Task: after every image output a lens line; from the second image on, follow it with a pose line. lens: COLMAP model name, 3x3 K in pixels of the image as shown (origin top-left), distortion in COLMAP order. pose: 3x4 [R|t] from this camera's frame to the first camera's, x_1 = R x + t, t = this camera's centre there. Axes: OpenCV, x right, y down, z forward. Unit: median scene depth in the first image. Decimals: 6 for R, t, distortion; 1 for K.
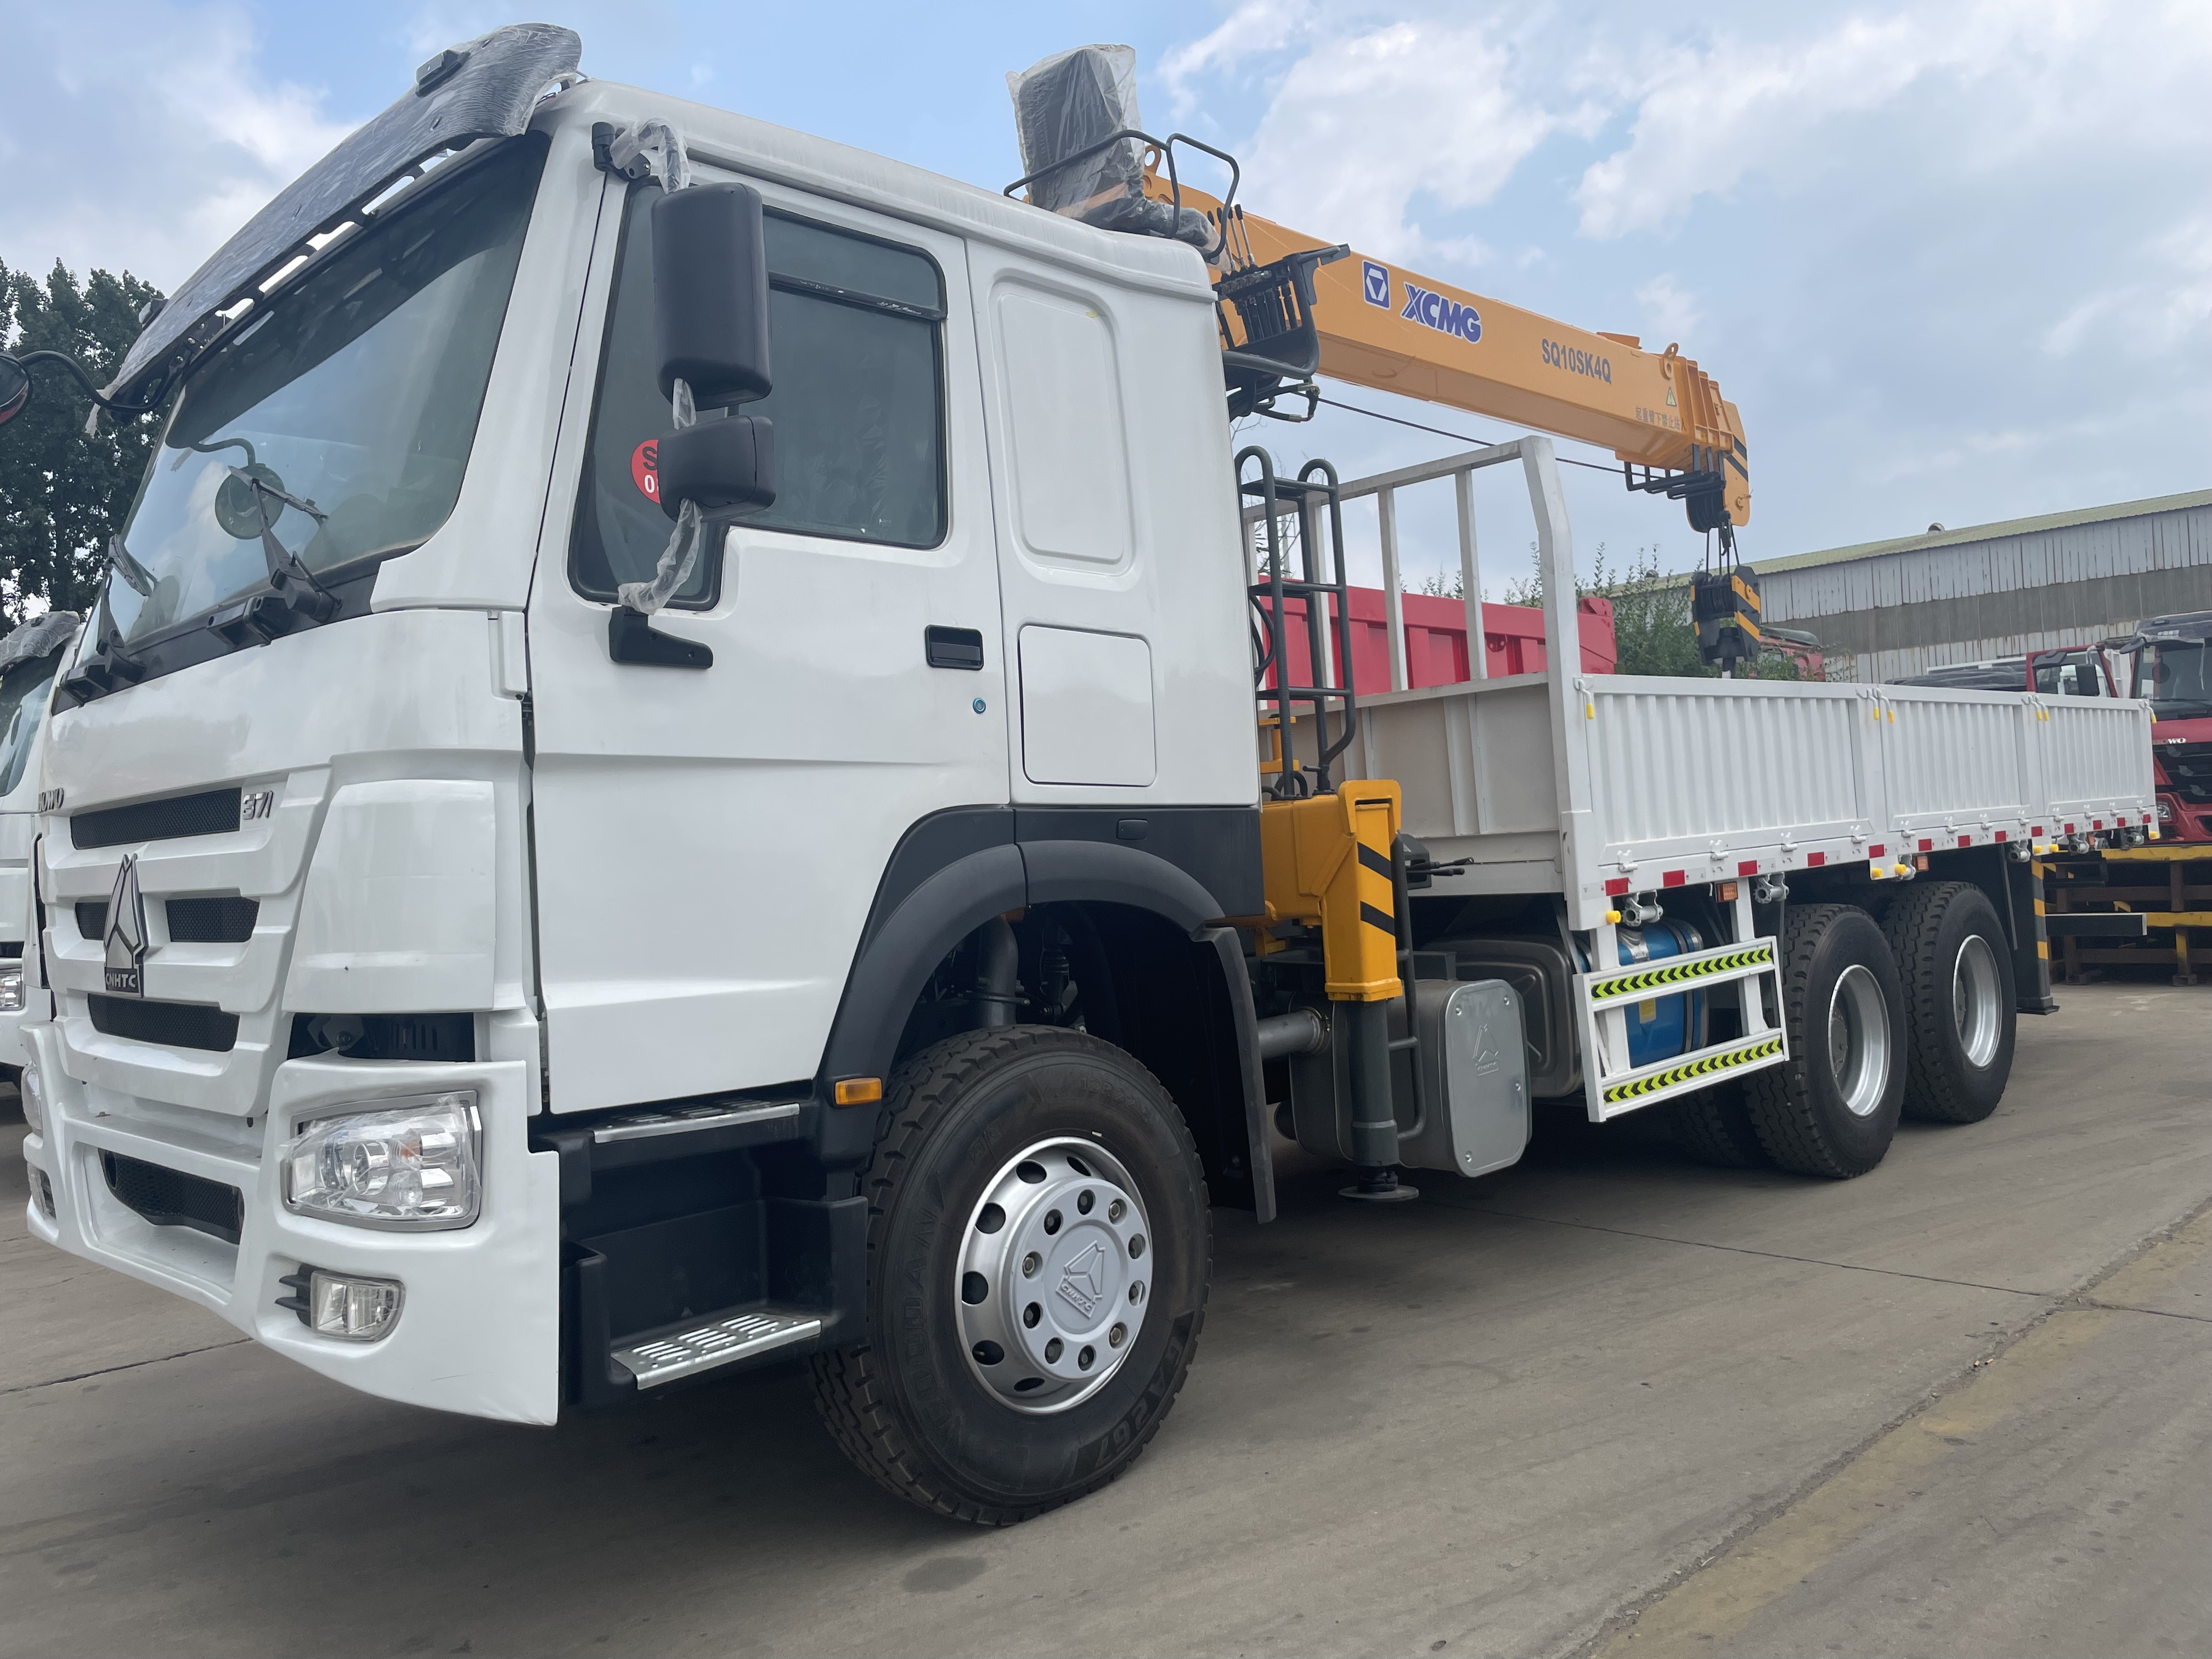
lens RADIAL K [[1690.6, 0, 1106.0], [0, 1690.6, 829.5], [0, 0, 1]] dist [0.067453, -0.102127]
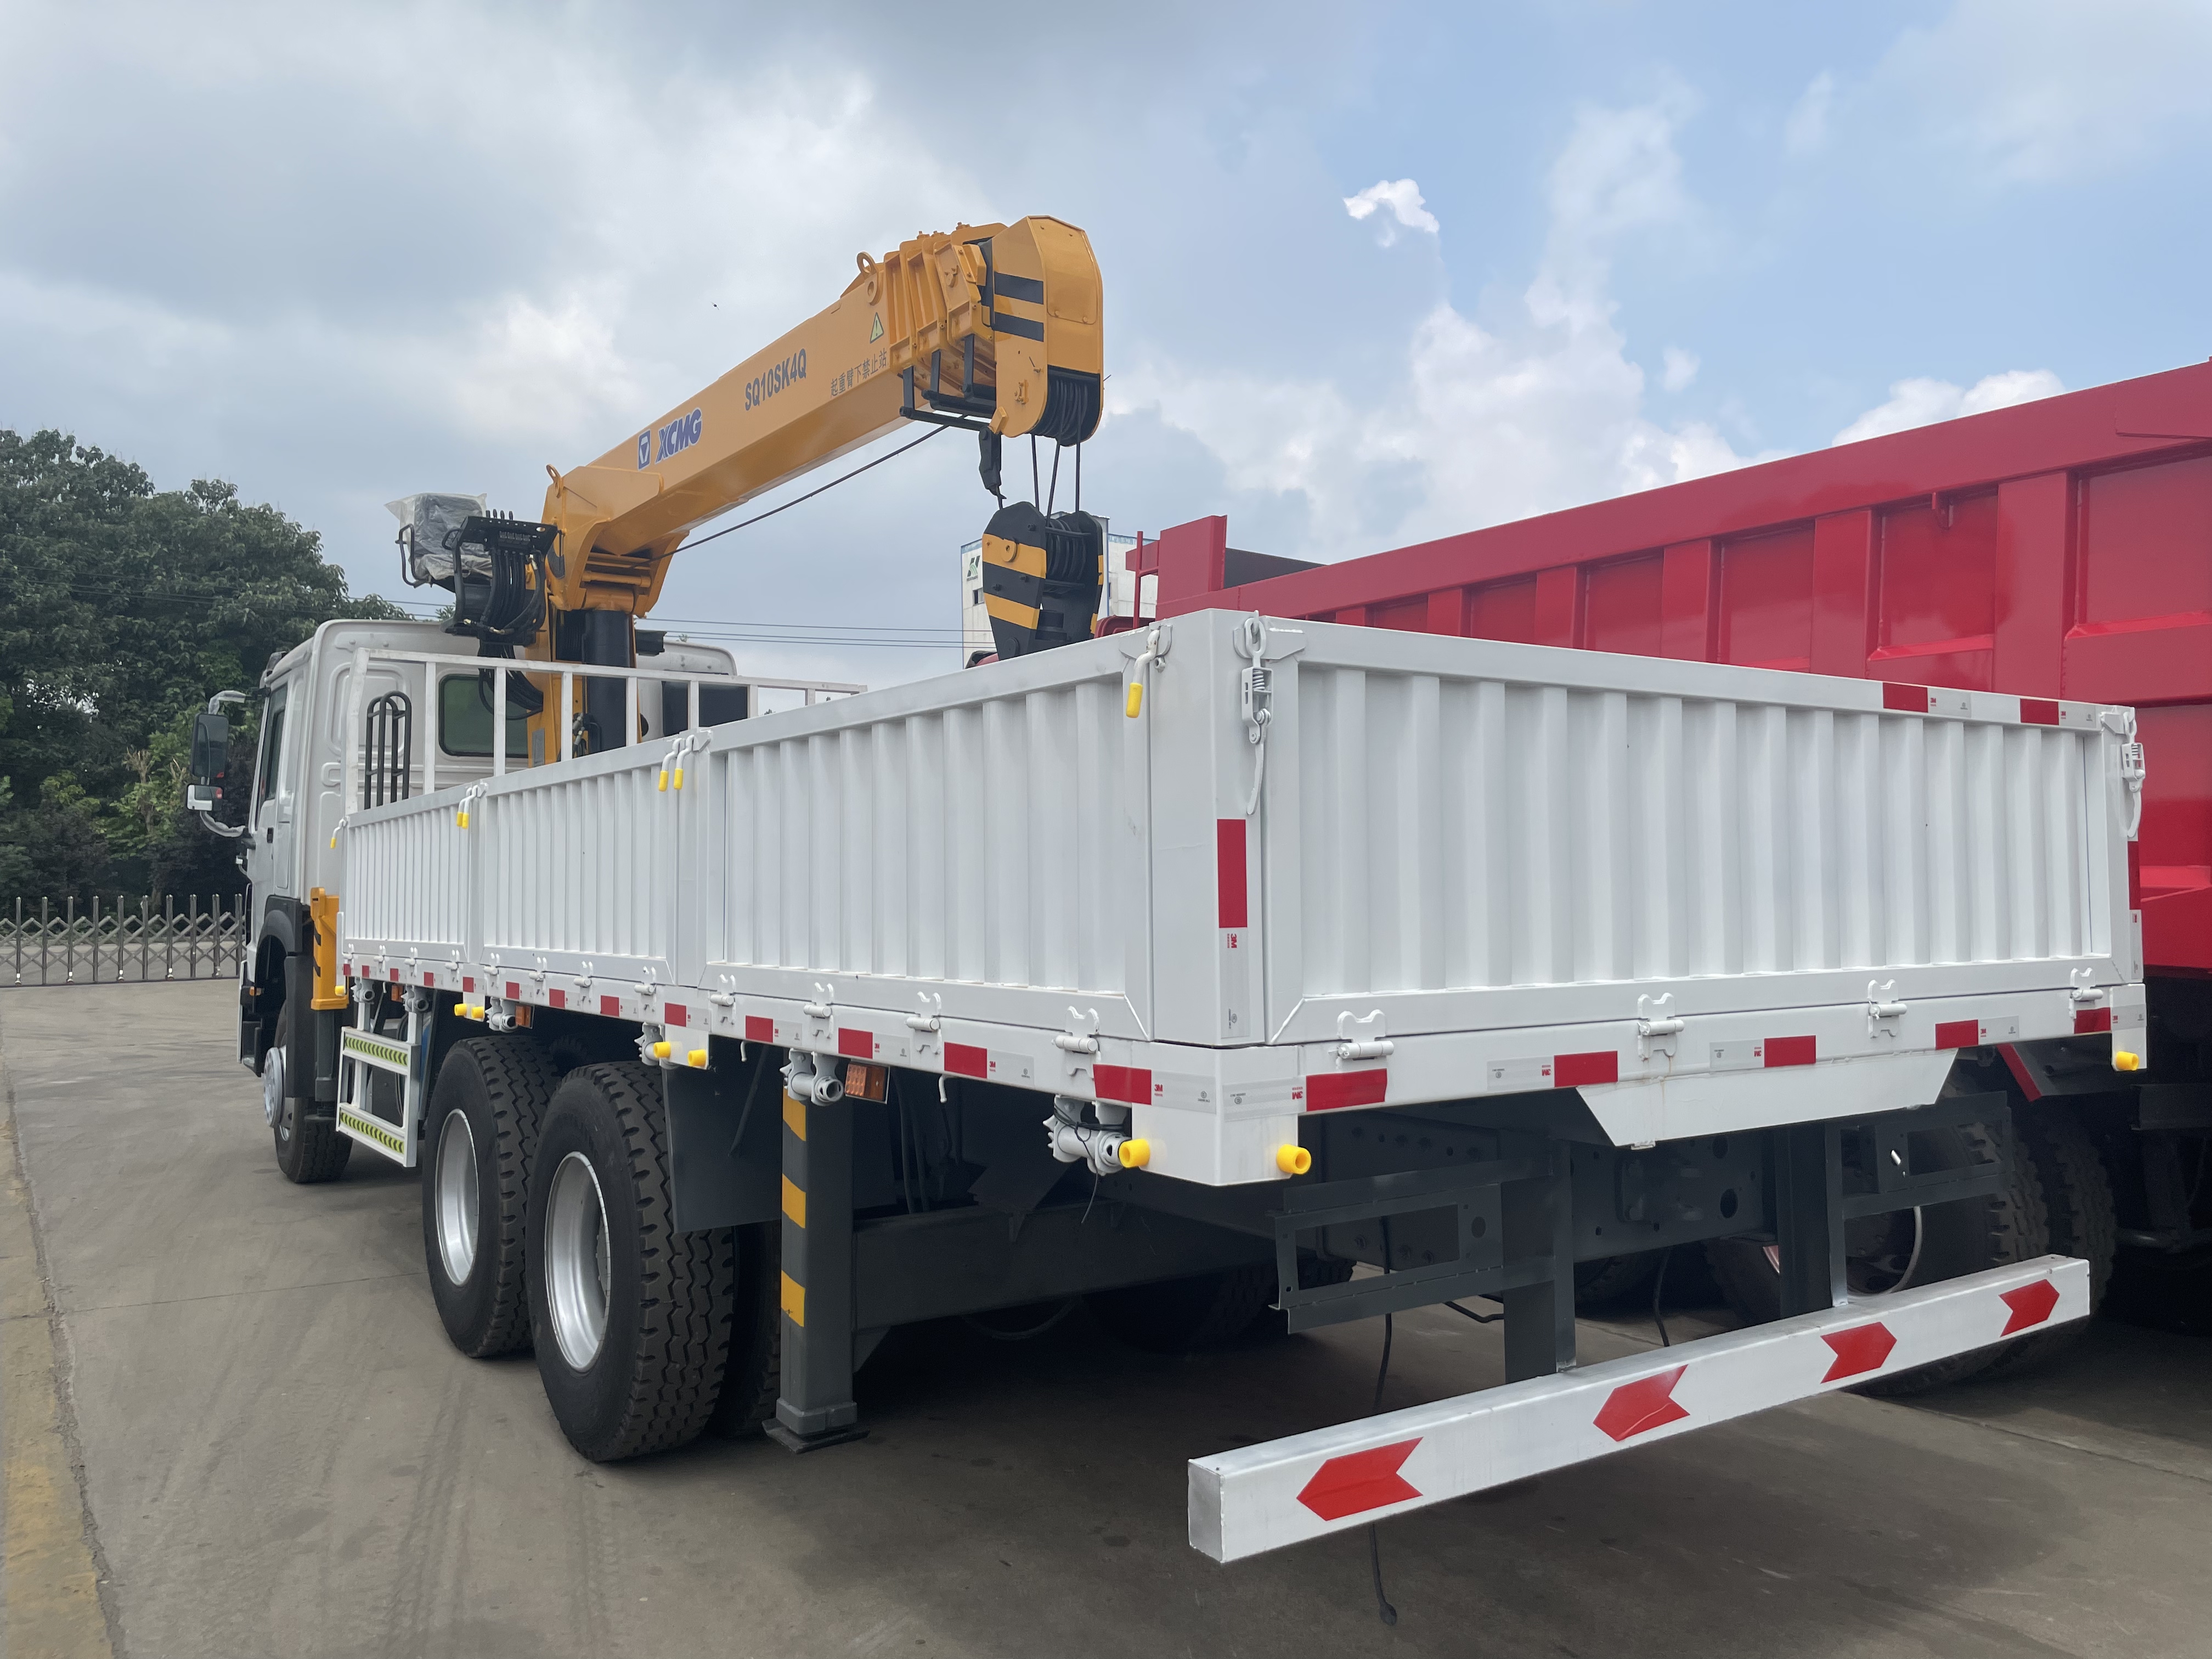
lens RADIAL K [[1690.6, 0, 1106.0], [0, 1690.6, 829.5], [0, 0, 1]] dist [0.067453, -0.102127]
pose [[-0.187953, 0.027746, -0.981786, 1.484734], [0.029975, 0.999297, 0.022503, -0.088461], [0.981720, -0.025200, -0.188653, 1.799848]]
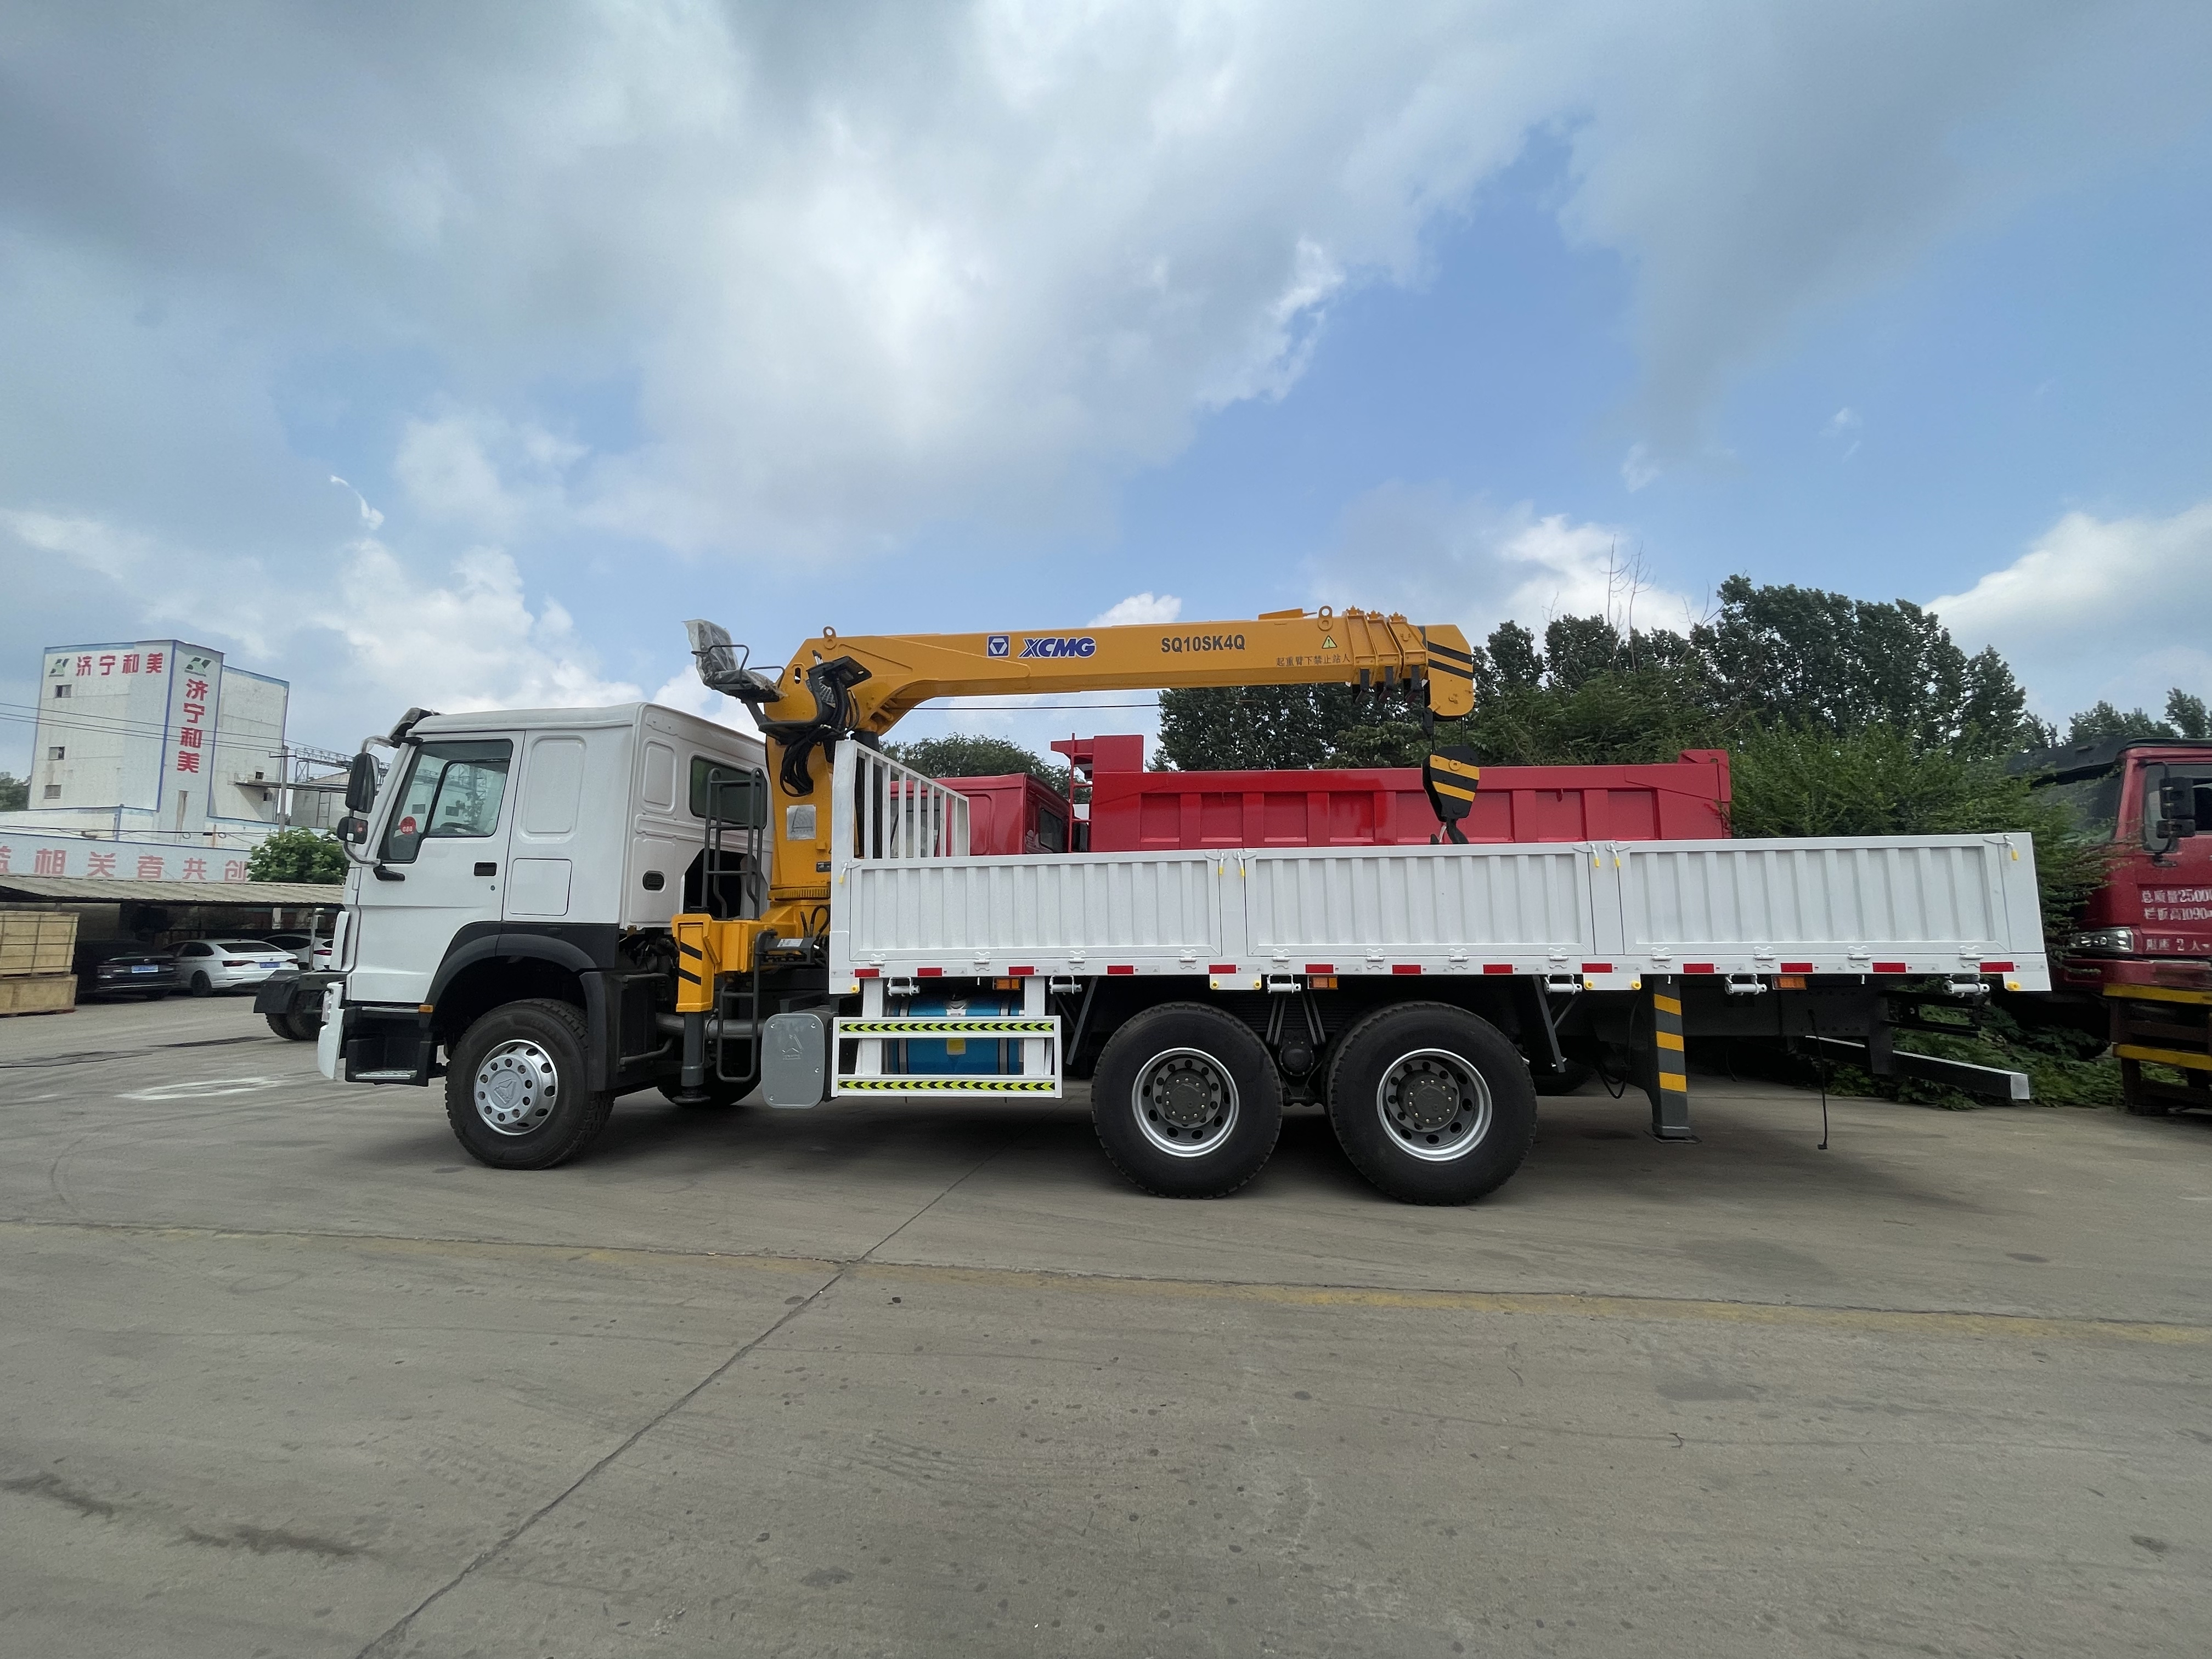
lens RADIAL K [[905.7, 0, 1094.3], [0, 905.7, 838.2], [0, 0, 1]] dist [0.000822, -0.000518]
pose [[0.606154, -0.022767, -0.795022, 1.206885], [-0.021633, 0.998748, -0.045095, -0.072725], [0.795053, 0.044533, 0.604902, 0.567556]]
